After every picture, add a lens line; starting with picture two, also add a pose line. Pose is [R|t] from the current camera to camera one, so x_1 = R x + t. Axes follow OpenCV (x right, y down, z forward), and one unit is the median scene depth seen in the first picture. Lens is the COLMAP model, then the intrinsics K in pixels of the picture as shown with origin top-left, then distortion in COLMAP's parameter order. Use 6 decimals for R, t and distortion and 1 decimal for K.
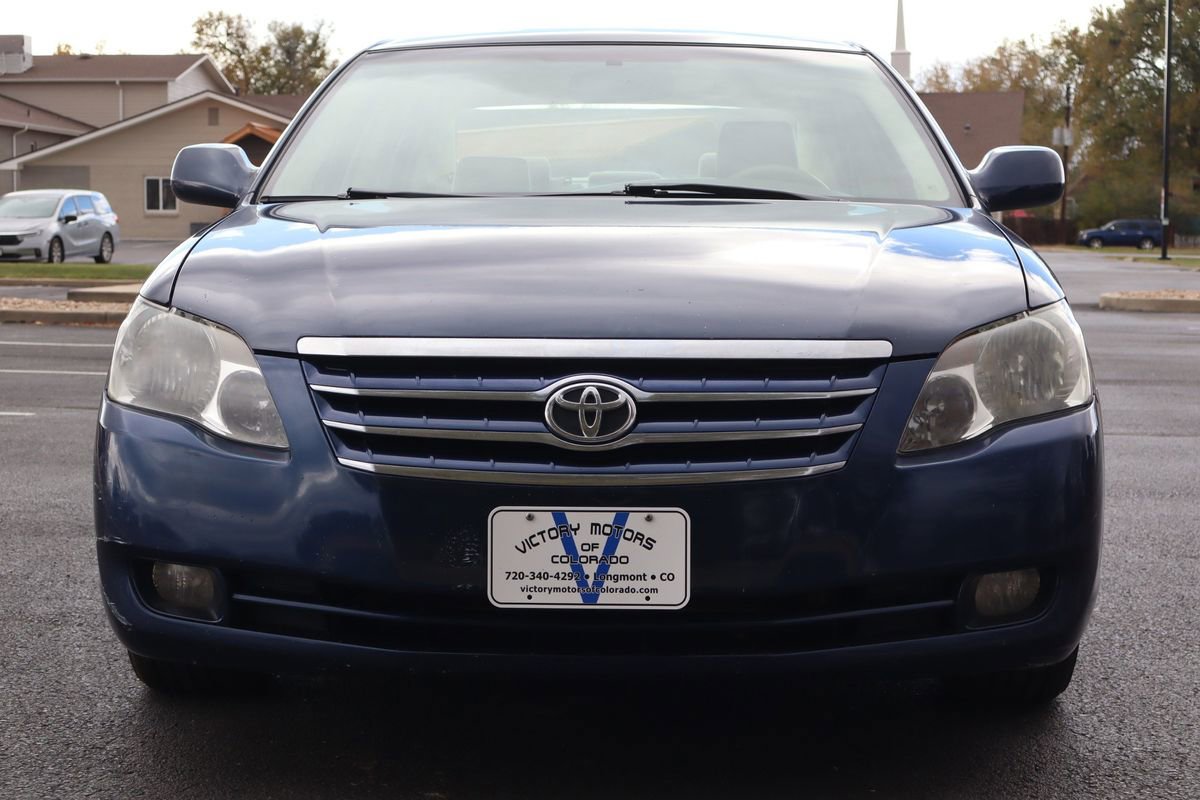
lens RADIAL K [[2382.9, 0, 600.0], [0, 2382.9, 400.0], [0, 0, 1]] dist [-0.010063, 0.014220]
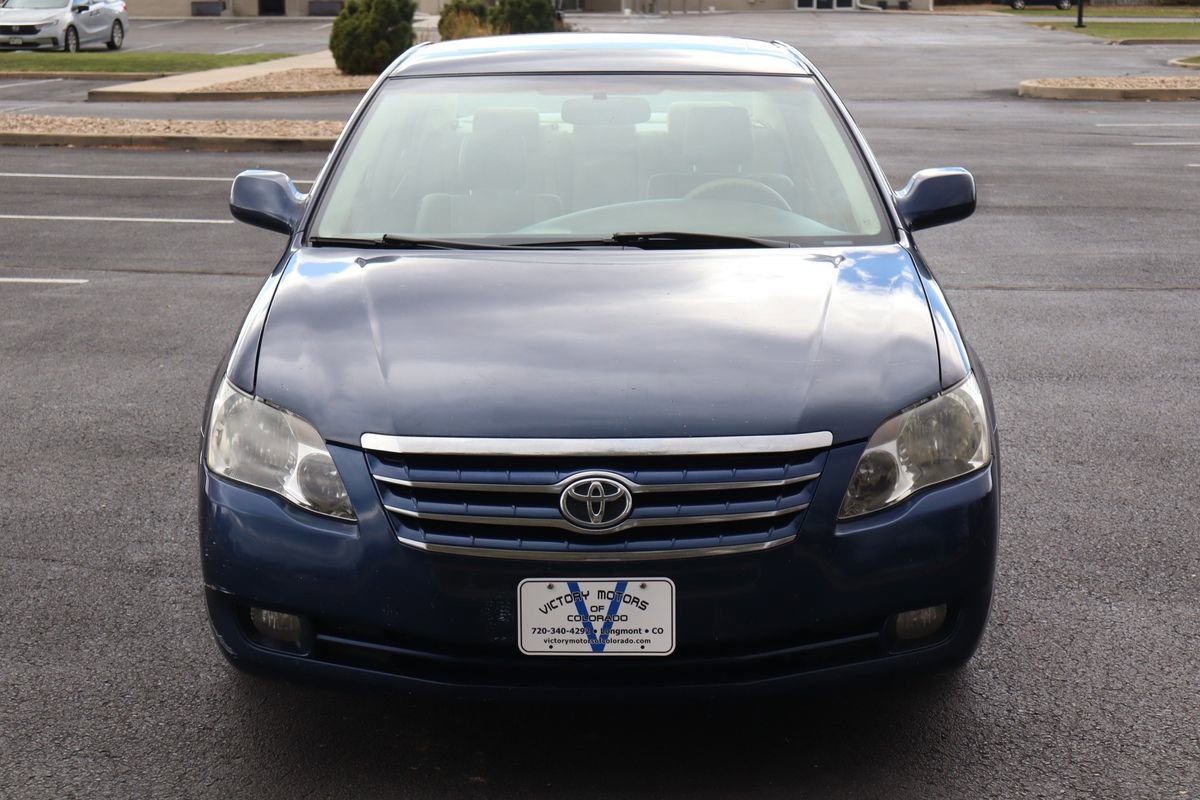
lens RADIAL K [[2273.6, 0, 603.1], [0, 2273.6, 369.2], [0, 0, 1]] dist [0.007471, -0.126593]
pose [[0.999676, -0.014964, 0.020588, -0.023470], [0.011223, 0.985182, 0.171144, -0.264809], [-0.022844, -0.170857, 0.985031, -0.179780]]
